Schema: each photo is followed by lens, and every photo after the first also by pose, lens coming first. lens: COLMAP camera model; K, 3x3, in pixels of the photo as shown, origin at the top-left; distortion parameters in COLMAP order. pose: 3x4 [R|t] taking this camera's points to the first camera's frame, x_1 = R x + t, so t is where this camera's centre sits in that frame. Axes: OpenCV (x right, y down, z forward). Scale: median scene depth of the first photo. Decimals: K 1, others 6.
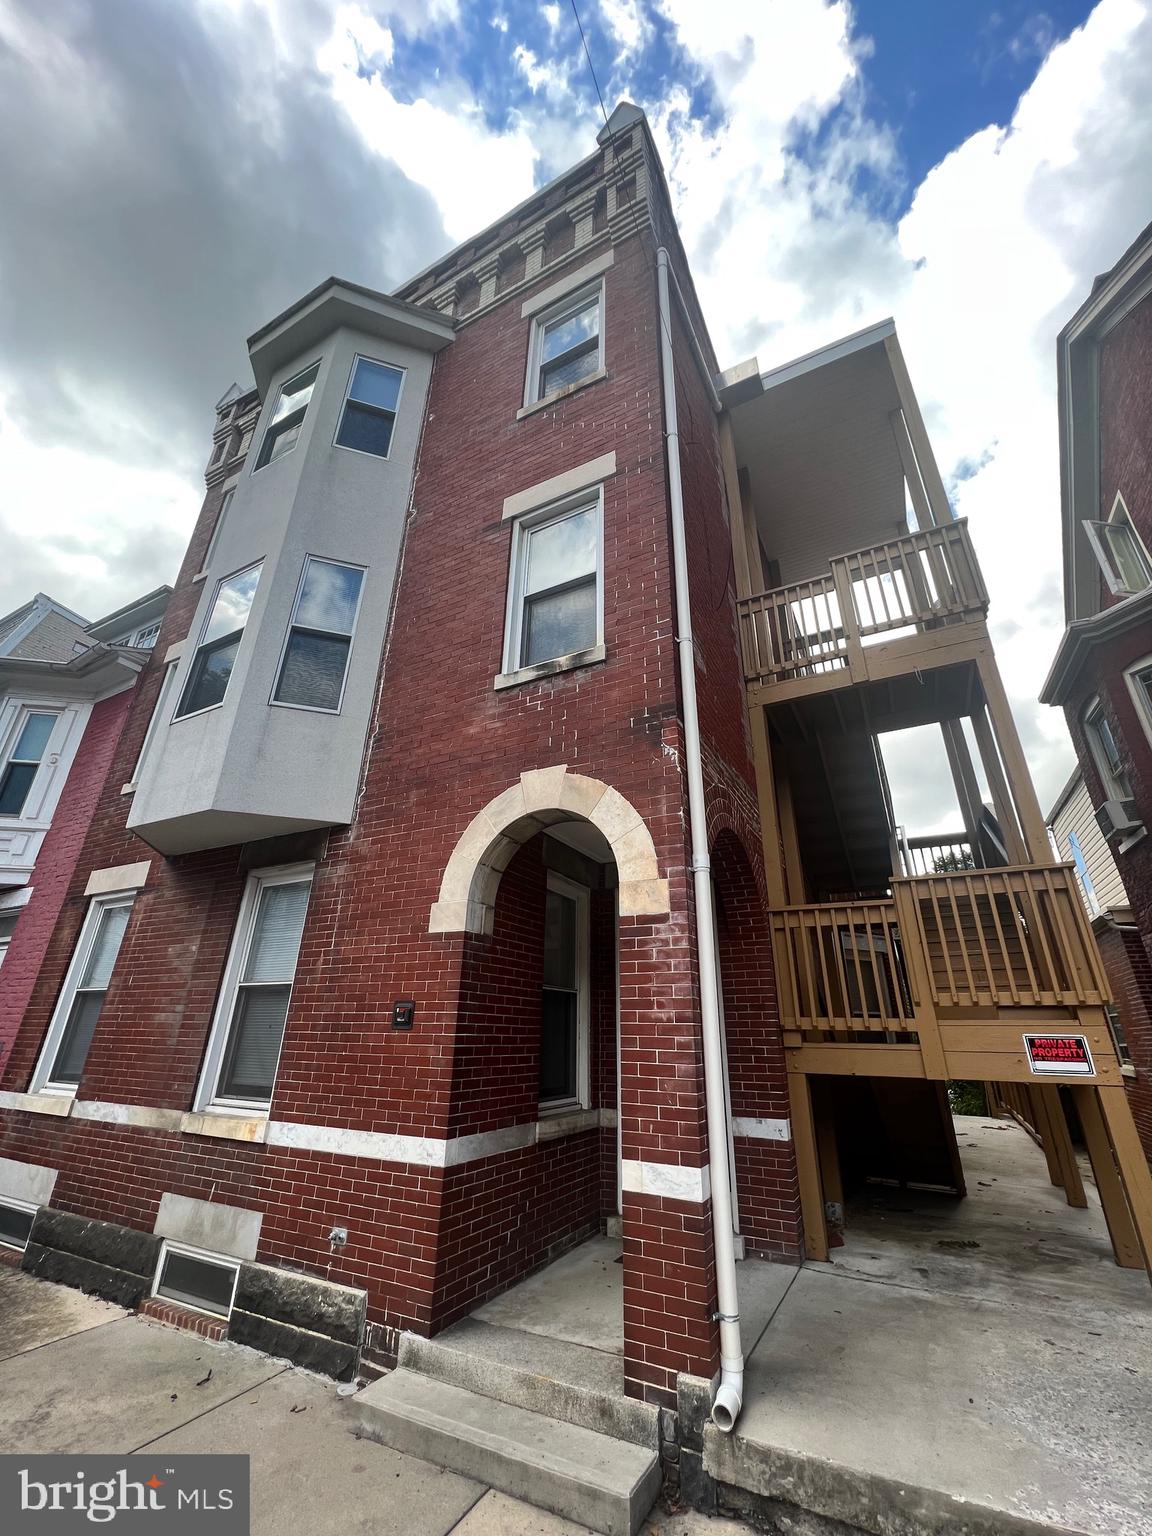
lens RADIAL K [[615.7, 0, 579.9], [0, 615.7, 768.2], [0, 0, 1]] dist [-0.001980, 0.001204]
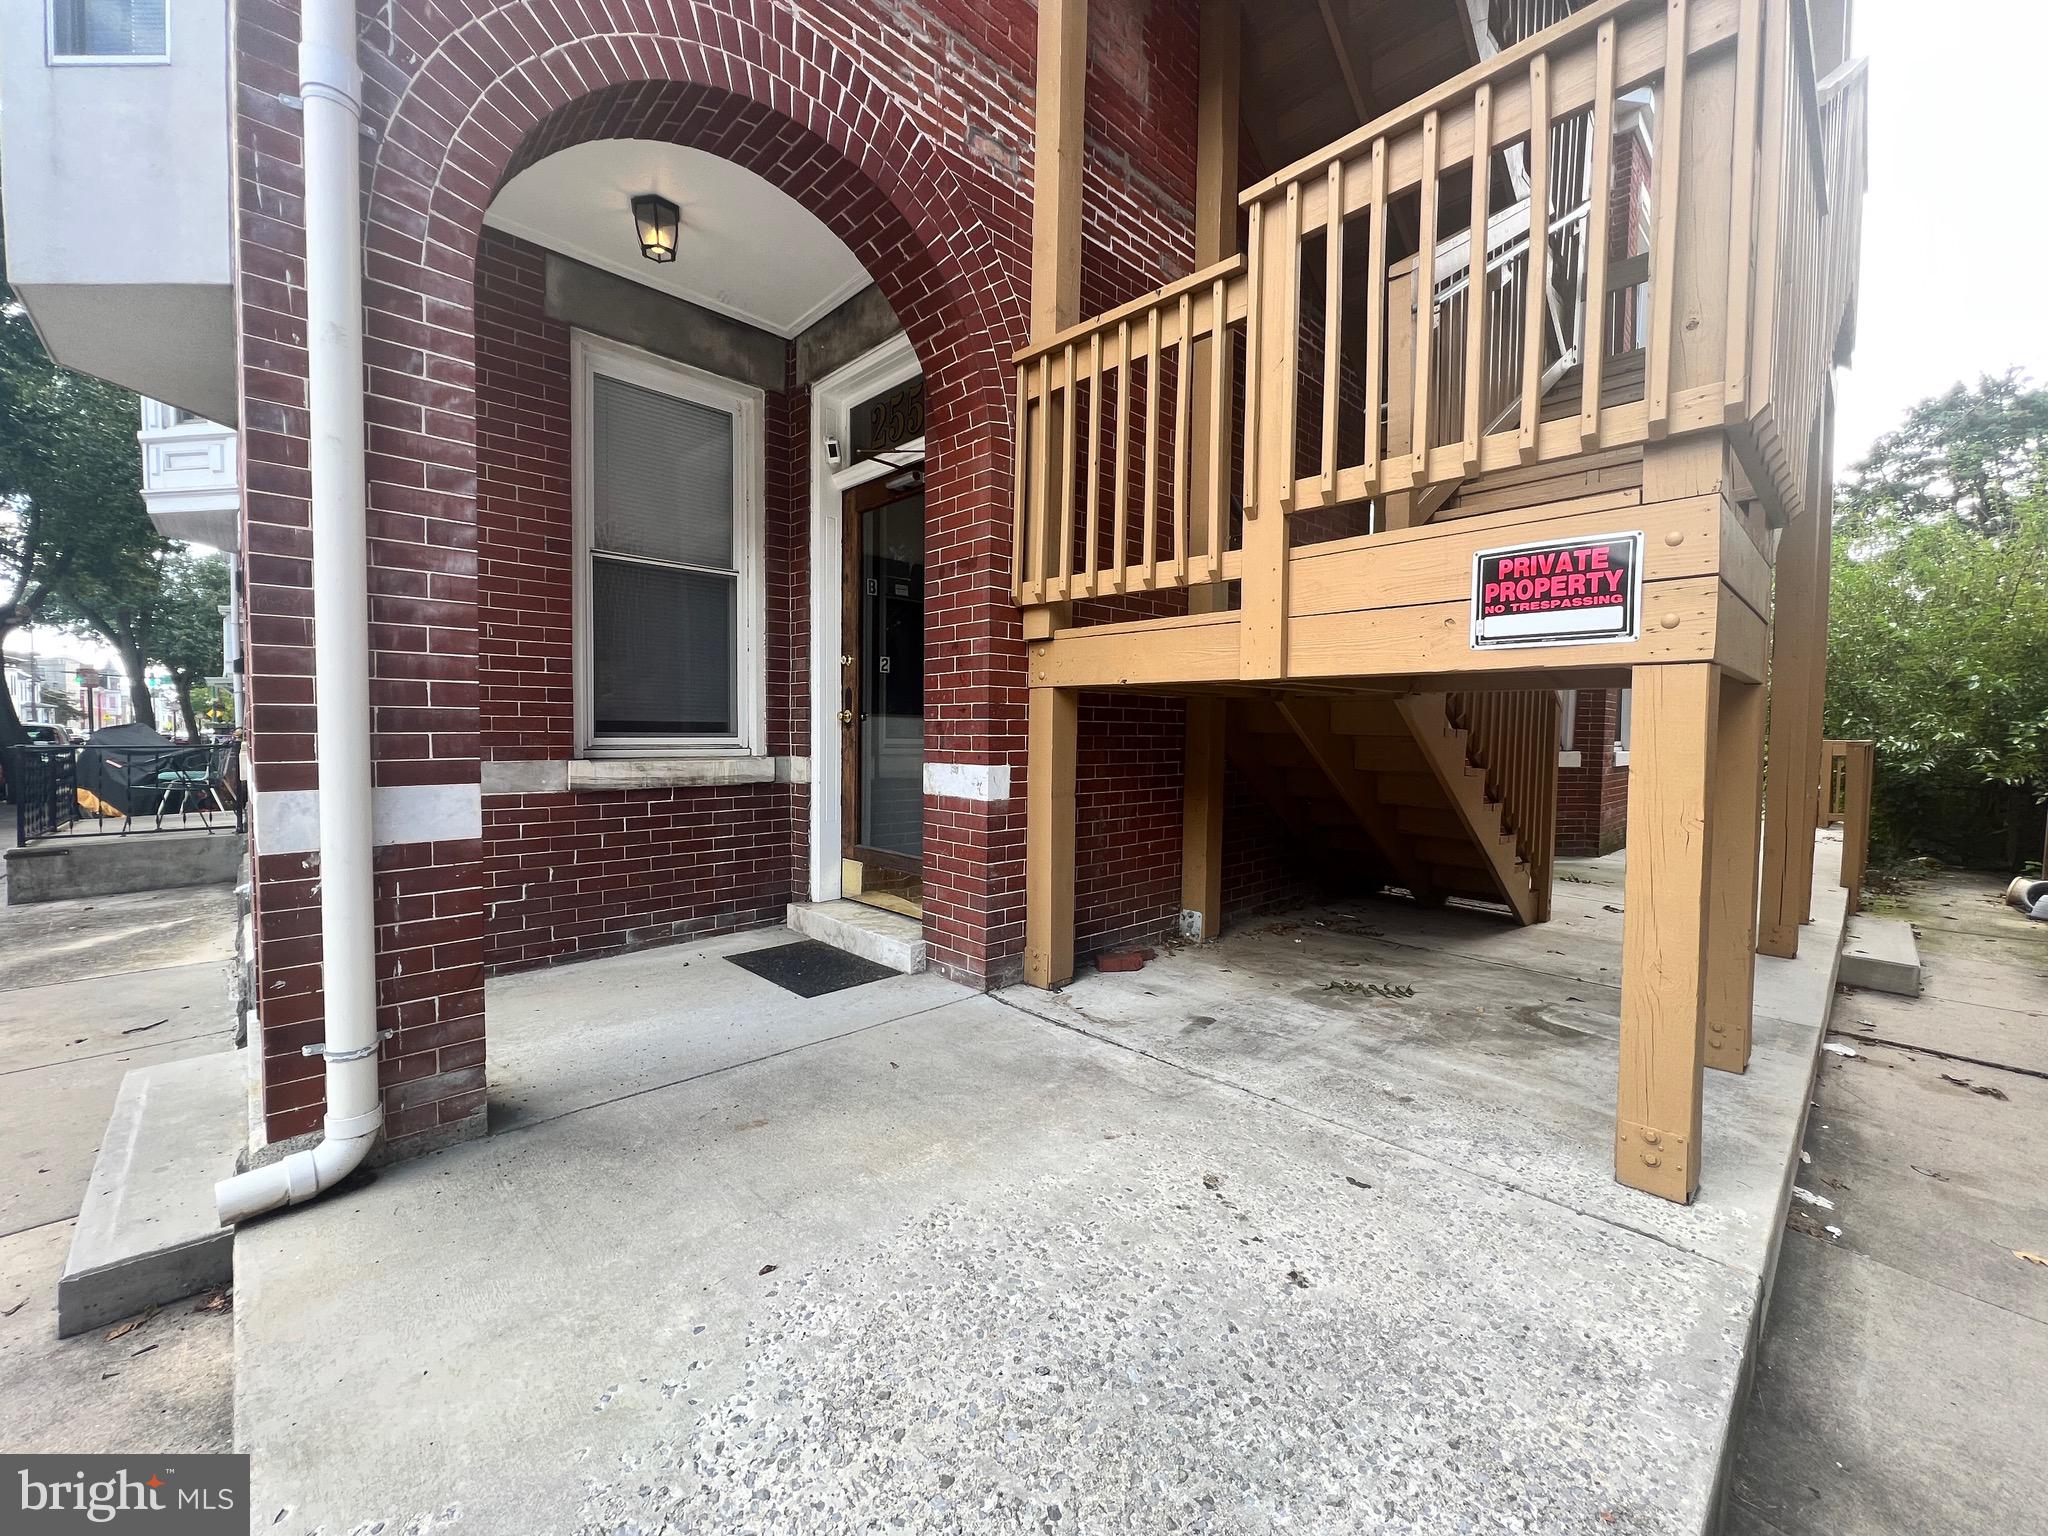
lens RADIAL K [[820.9, 0, 1019.9], [0, 820.9, 761.1], [0, 0, 1]] dist [-0.001980, 0.001204]
pose [[0.947199, 0.008051, -0.320545, 0.645873], [0.130049, 0.904124, 0.406997, 0.323504], [0.293089, -0.427194, 0.855339, 0.466447]]
